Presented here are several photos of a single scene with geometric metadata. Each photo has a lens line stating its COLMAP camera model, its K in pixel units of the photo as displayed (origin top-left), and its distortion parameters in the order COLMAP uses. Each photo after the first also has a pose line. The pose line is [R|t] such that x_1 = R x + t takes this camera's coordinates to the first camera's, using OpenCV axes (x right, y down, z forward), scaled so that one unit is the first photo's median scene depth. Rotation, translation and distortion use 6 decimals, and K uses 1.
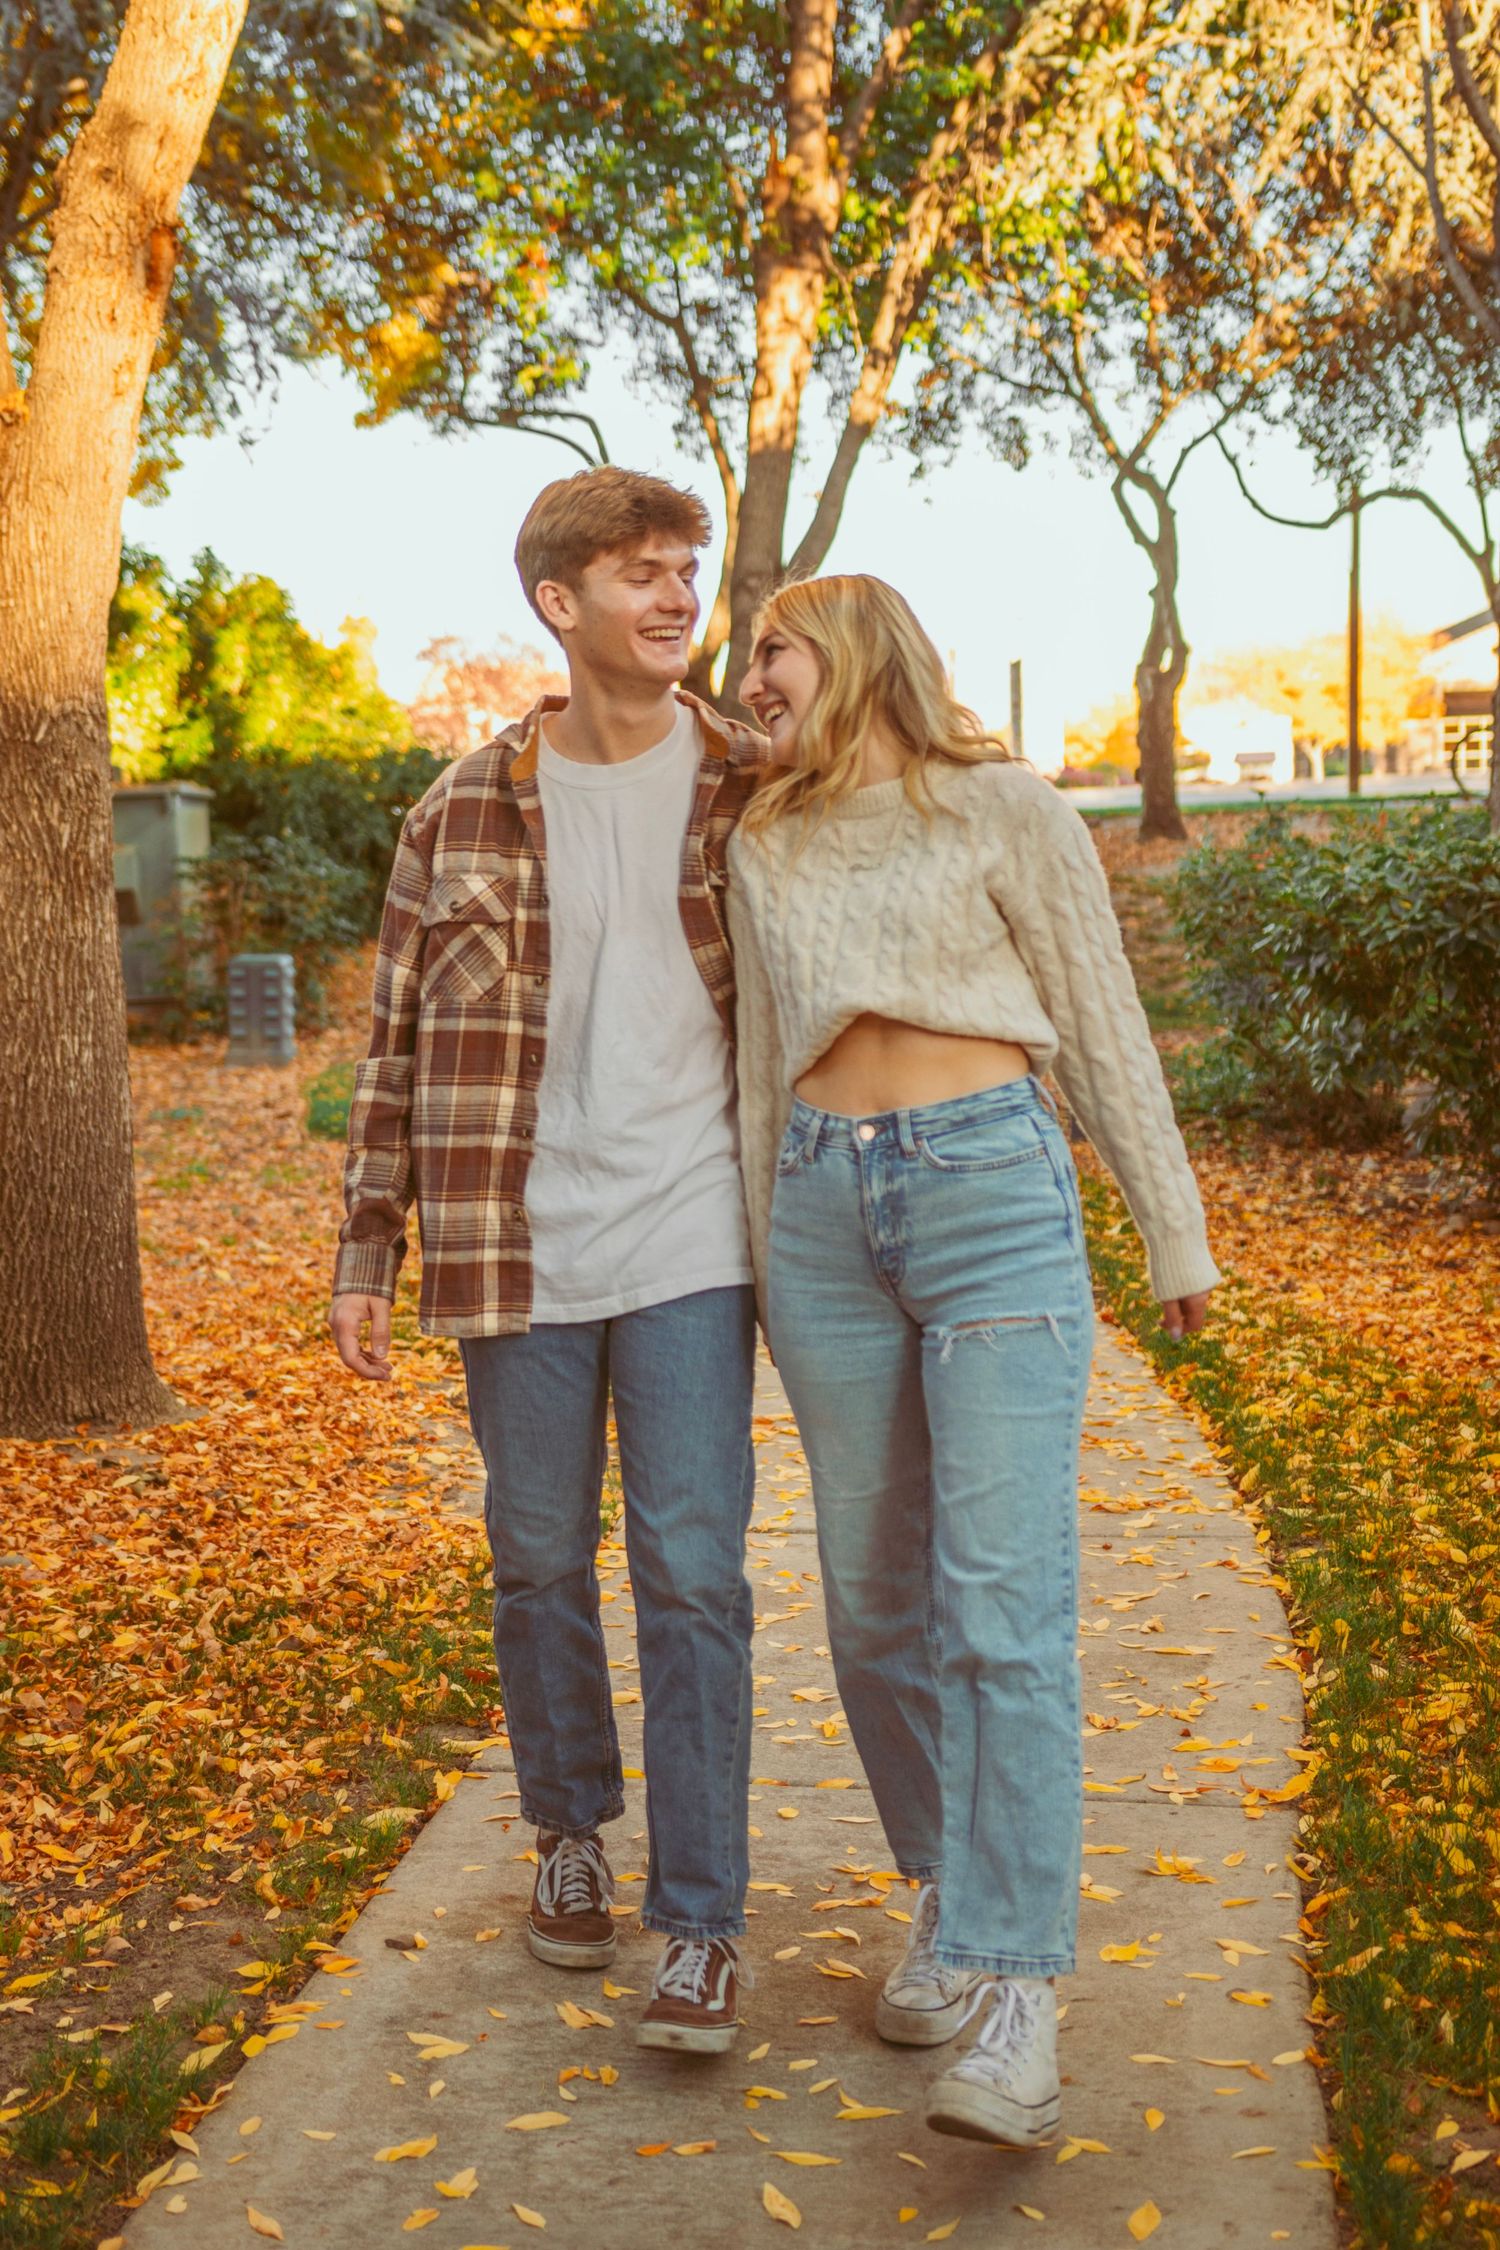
lens RADIAL K [[2887.2, 0, 668.9], [0, 2887.2, 1138.6], [0, 0, 1]] dist [0.081030, 0.000000]
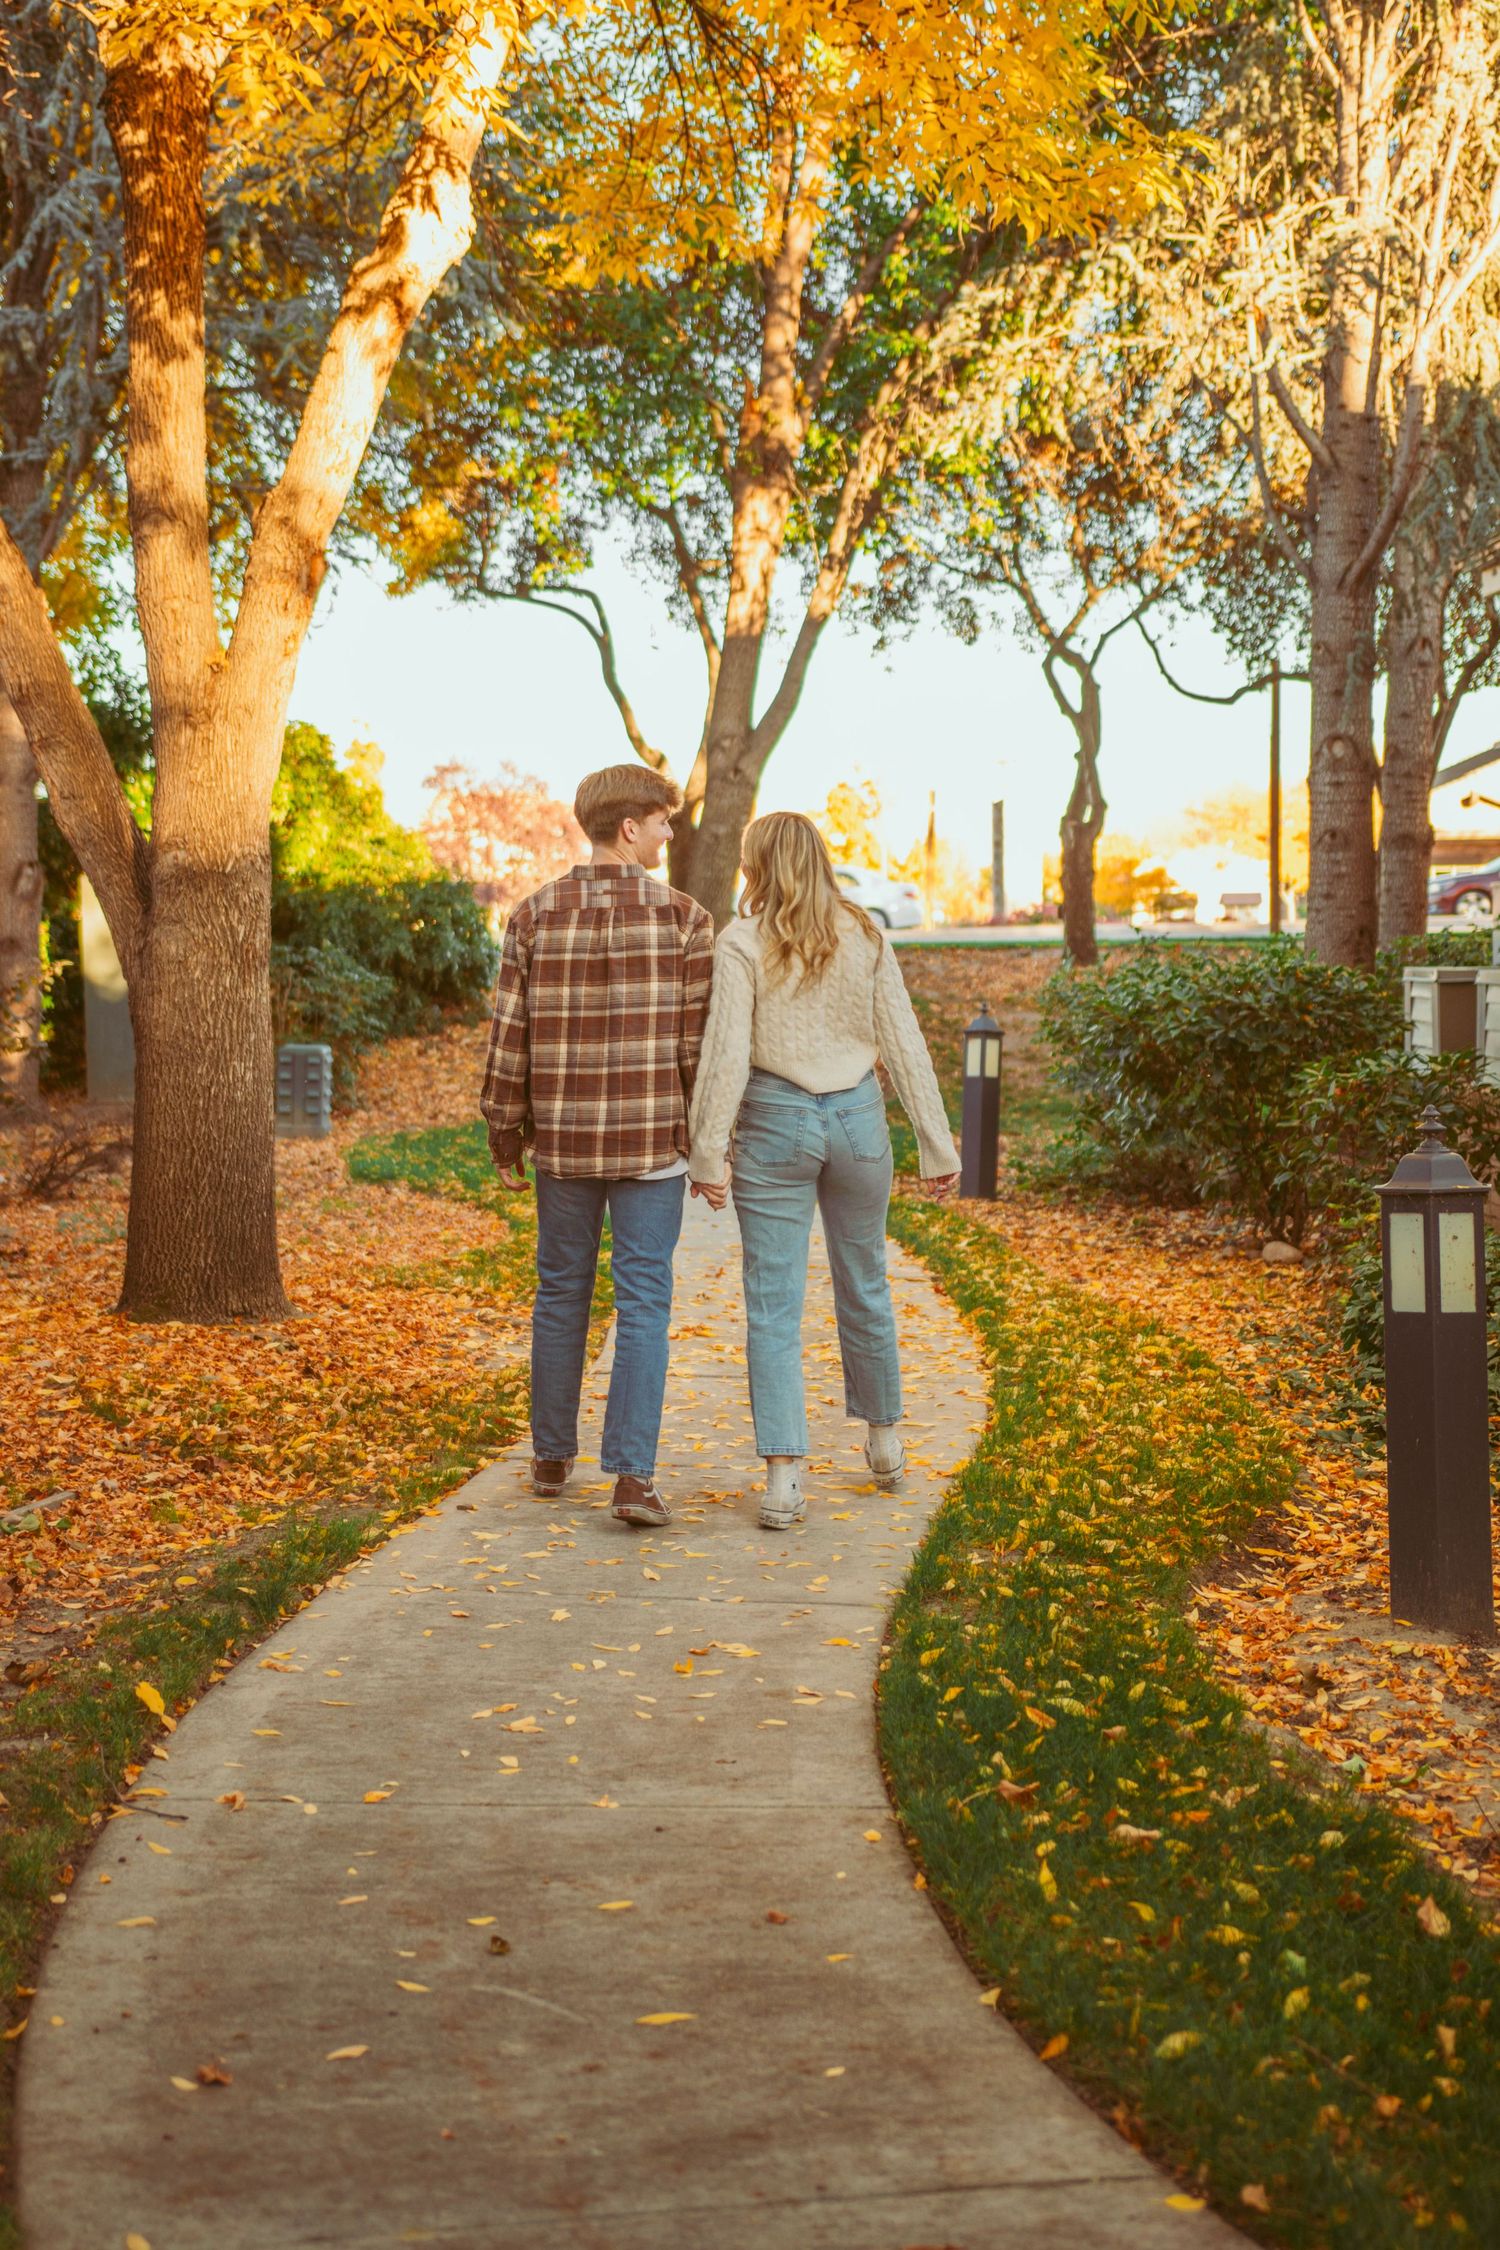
lens RADIAL K [[3461.3, 0, 753.0], [0, 3461.3, 1123.8], [0, 0, 1]] dist [0.101624, 0.000000]
pose [[0.999565, 0.021240, 0.020470, 0.013383], [-0.019940, 0.997893, -0.061742, 0.048055], [-0.021738, 0.061307, 0.997882, -0.383902]]
